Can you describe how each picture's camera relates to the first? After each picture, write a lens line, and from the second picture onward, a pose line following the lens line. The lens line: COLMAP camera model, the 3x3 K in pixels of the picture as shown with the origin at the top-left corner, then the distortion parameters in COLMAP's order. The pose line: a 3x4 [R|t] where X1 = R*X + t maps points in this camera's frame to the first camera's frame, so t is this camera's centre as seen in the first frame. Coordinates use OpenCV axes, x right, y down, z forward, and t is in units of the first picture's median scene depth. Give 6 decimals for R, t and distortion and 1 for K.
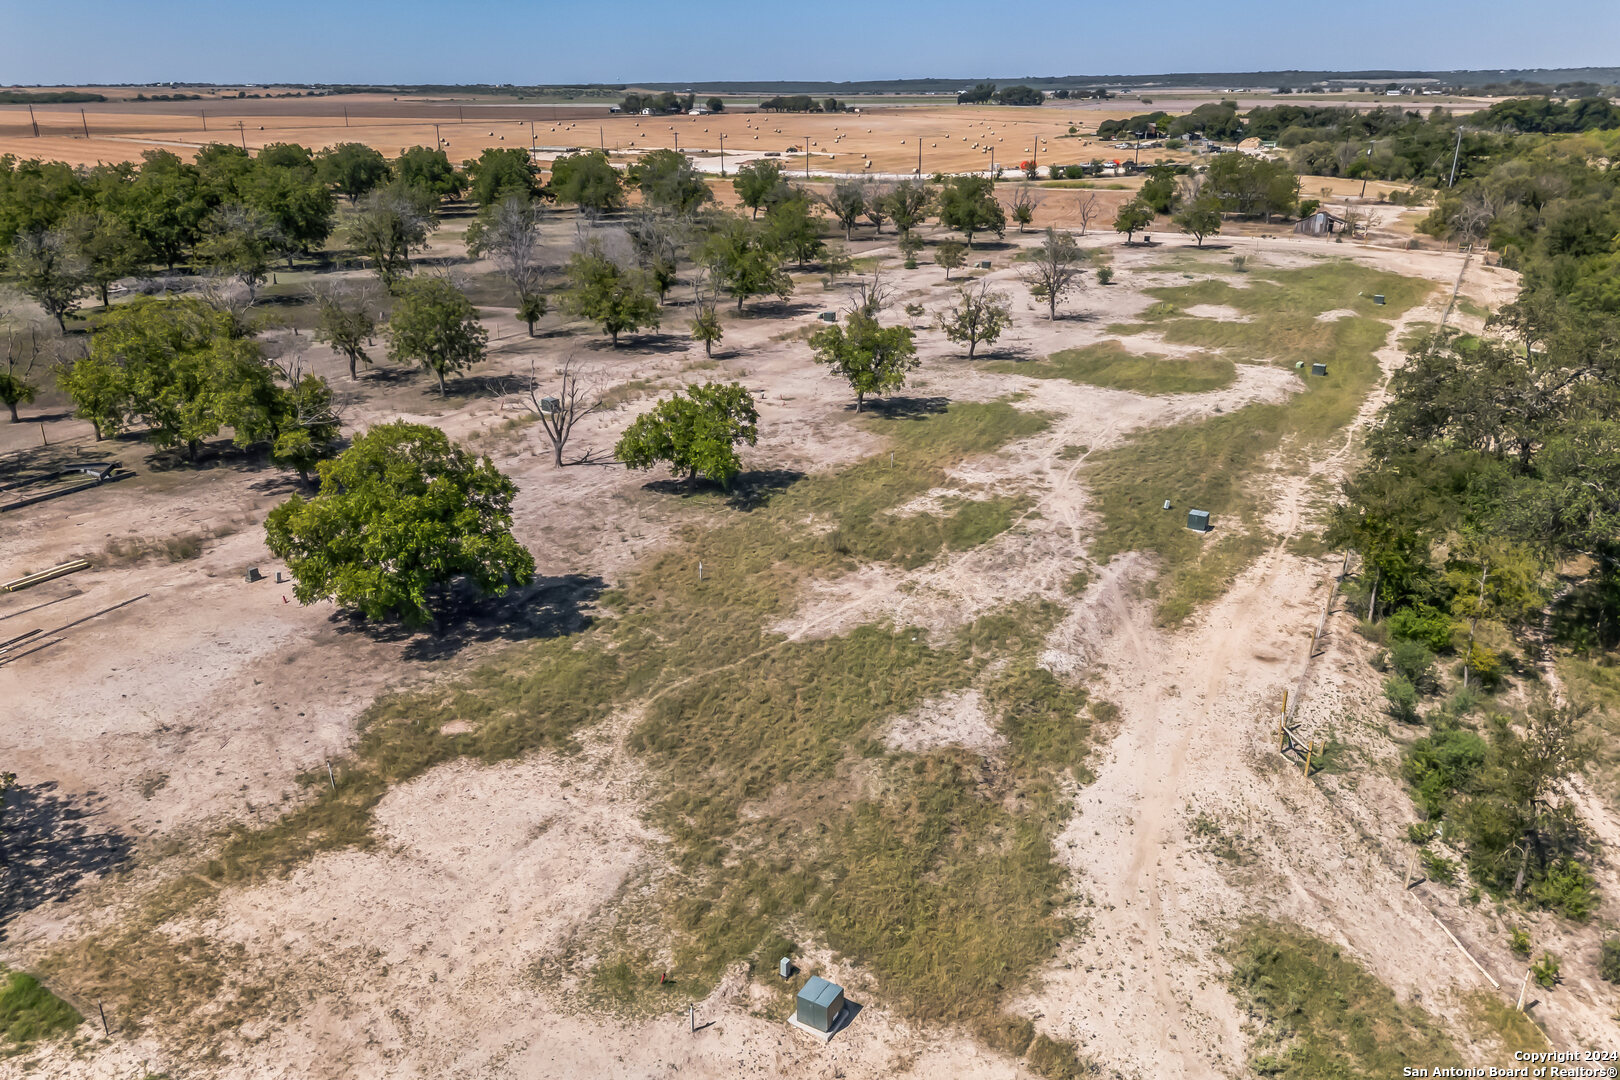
lens RADIAL K [[1160.1, 0, 810.0], [0, 1160.1, 540.0], [0, 0, 1]] dist [0.081765, -0.080218]
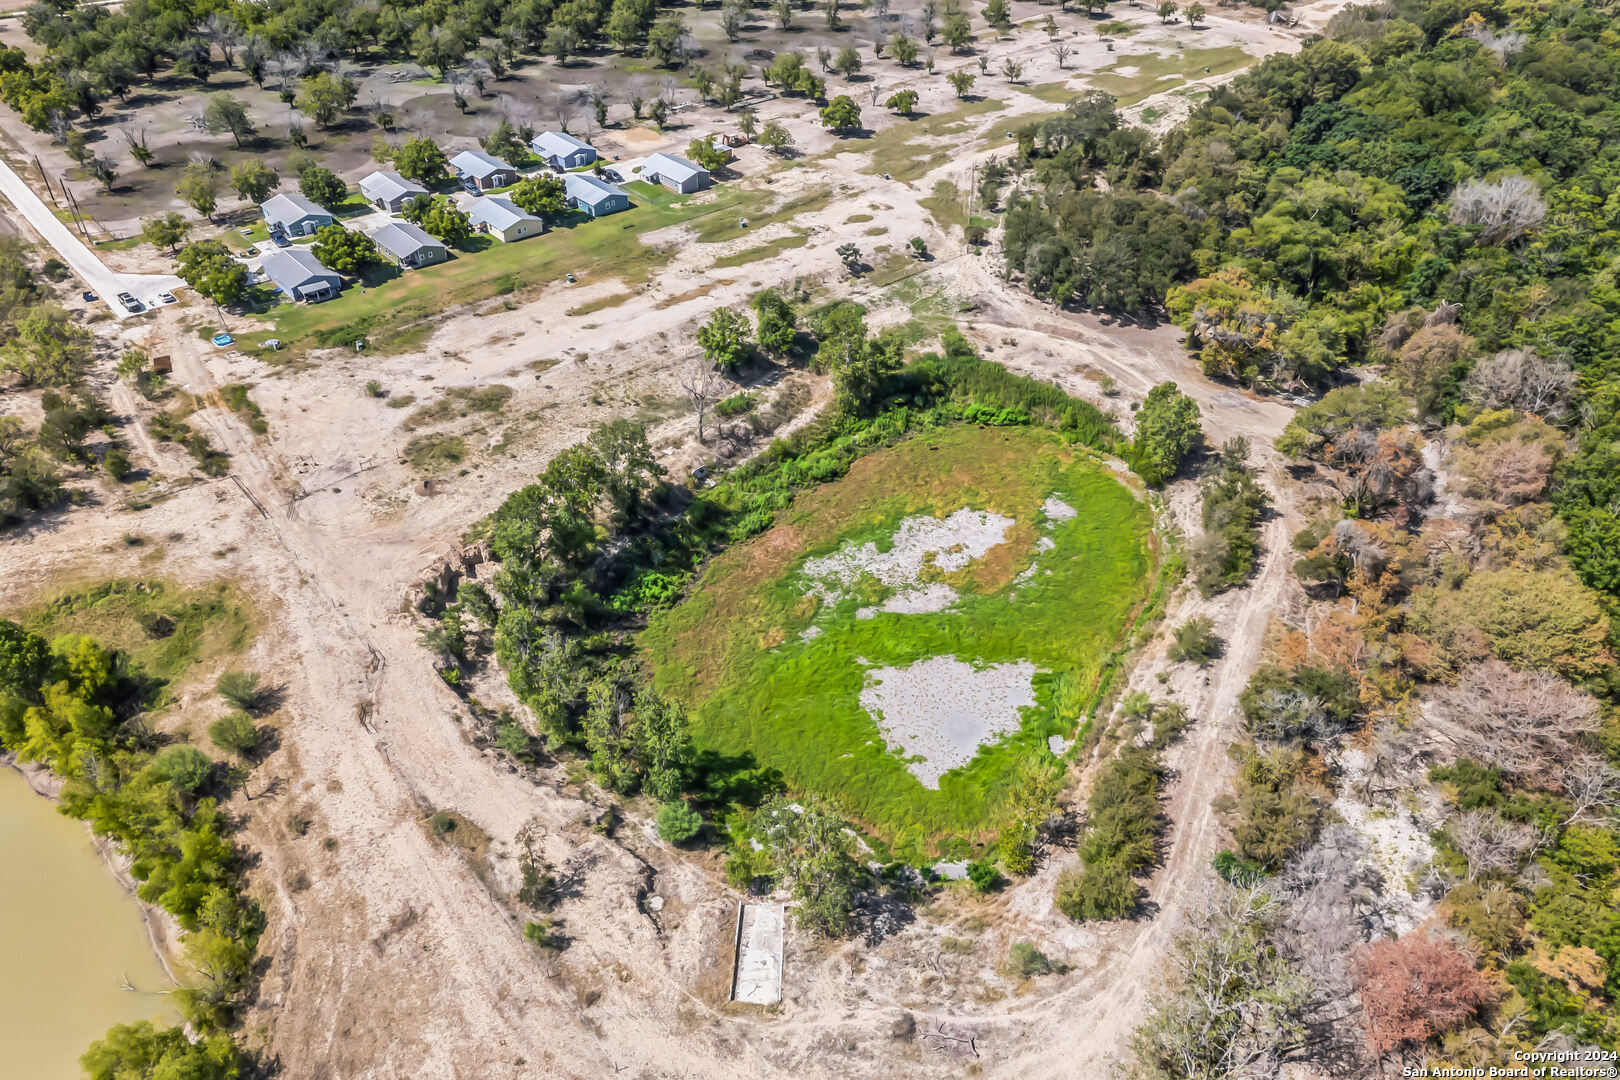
lens RADIAL K [[1160.1, 0, 810.0], [0, 1160.1, 540.0], [0, 0, 1]] dist [0.081765, -0.080218]
pose [[0.947785, 0.200412, -0.248068, 1.177613], [-0.122490, 0.946970, 0.297058, 0.241298], [0.294447, -0.251162, 0.922073, -4.250248]]
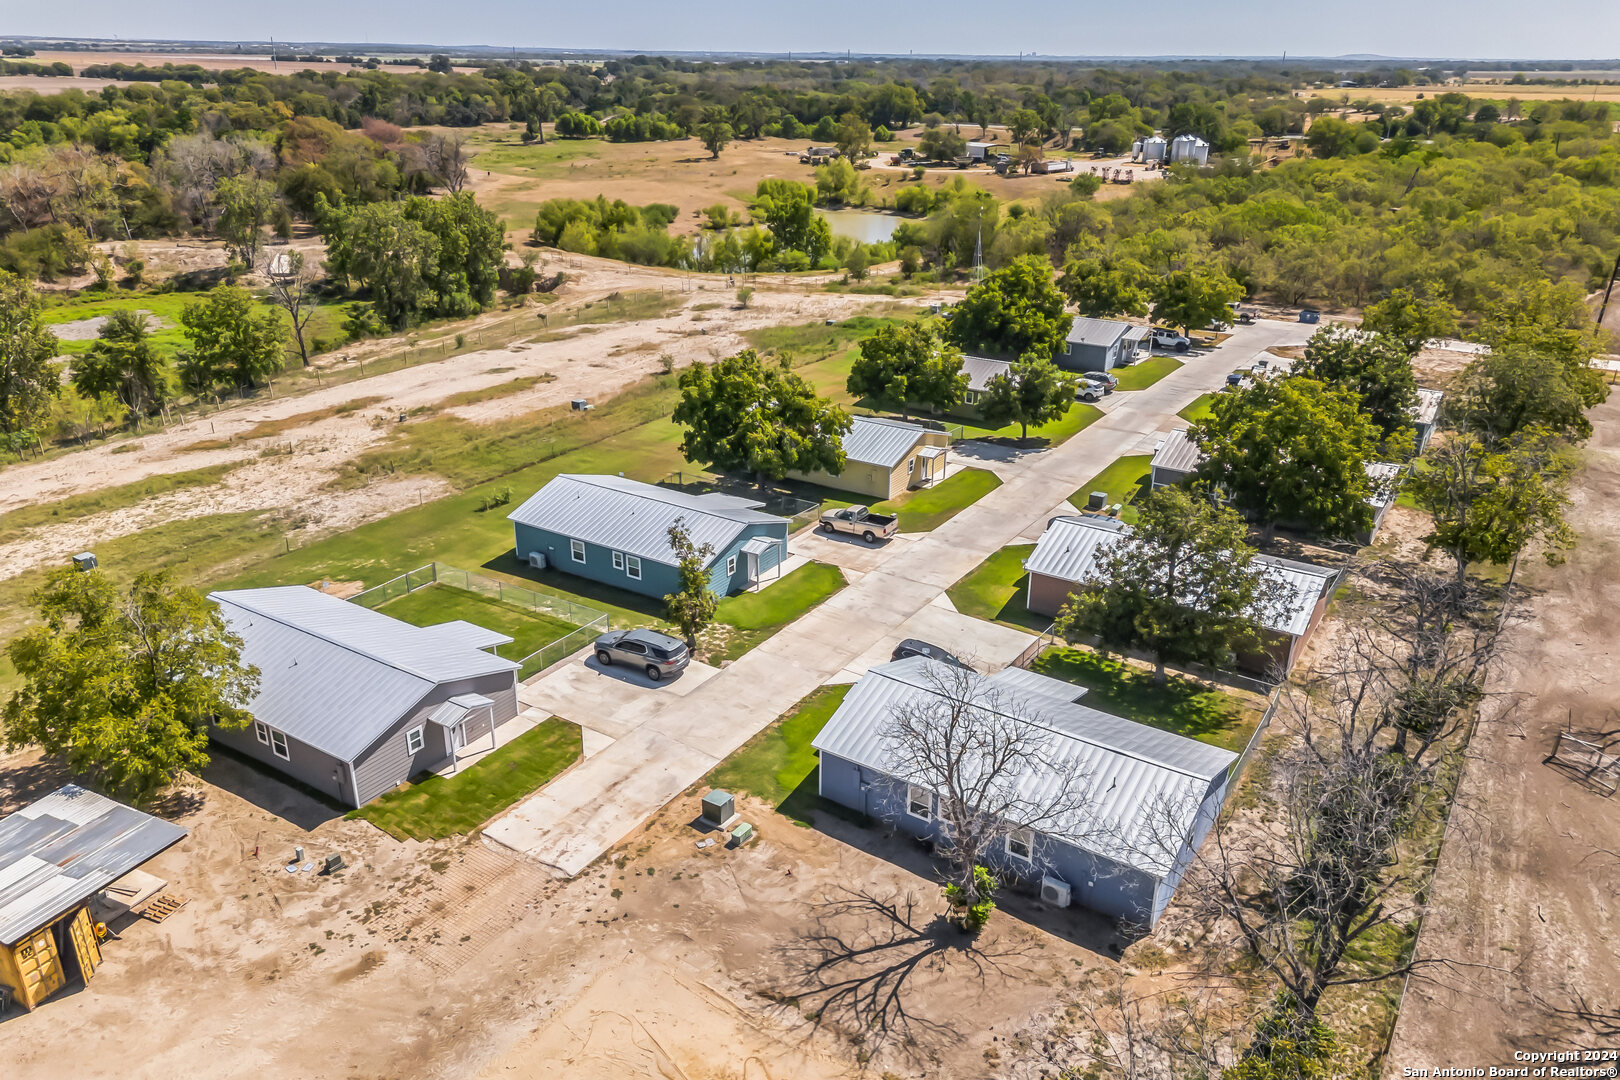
lens RADIAL K [[1160.1, 0, 810.0], [0, 1160.1, 540.0], [0, 0, 1]] dist [0.081765, -0.080218]
pose [[-0.998775, -0.020401, 0.045074, -1.184701], [0.016213, 0.725761, 0.687756, -0.412312], [-0.046744, 0.687644, -0.724541, 0.806481]]
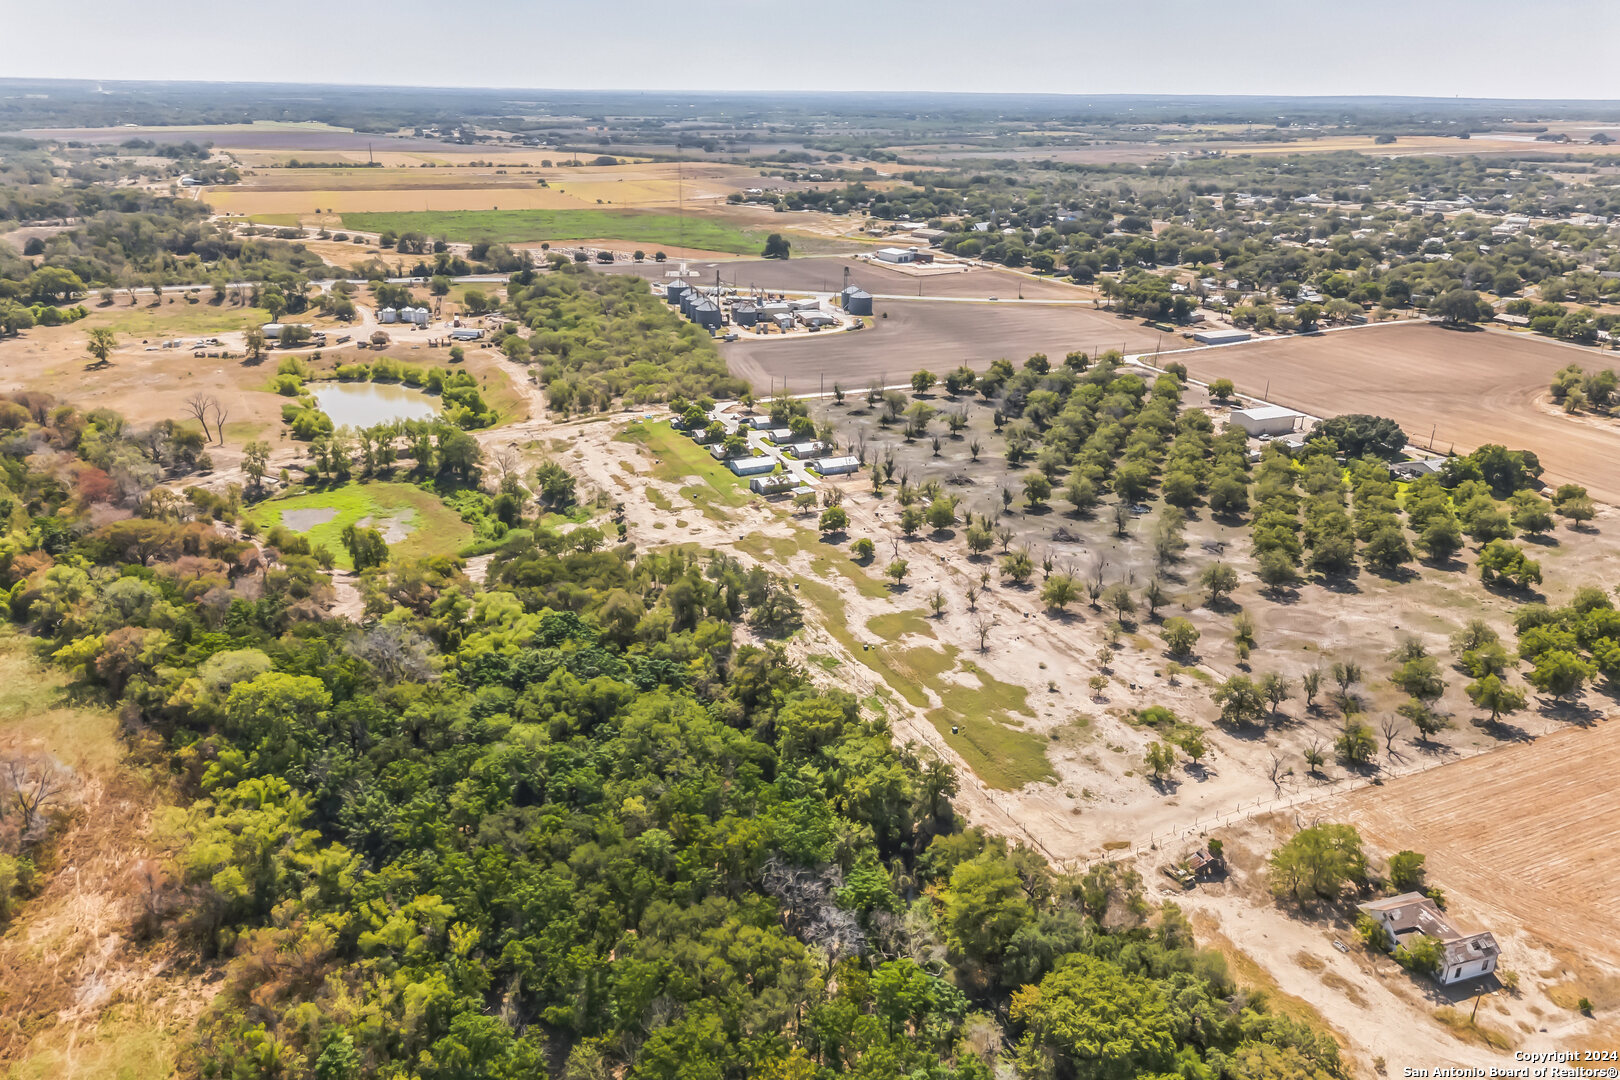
lens RADIAL K [[1160.1, 0, 810.0], [0, 1160.1, 540.0], [0, 0, 1]] dist [0.081765, -0.080218]
pose [[-0.571325, 0.294962, -0.765888, 4.622149], [-0.304803, 0.790189, 0.531692, -3.232720], [0.762026, 0.537214, -0.361550, 3.118799]]
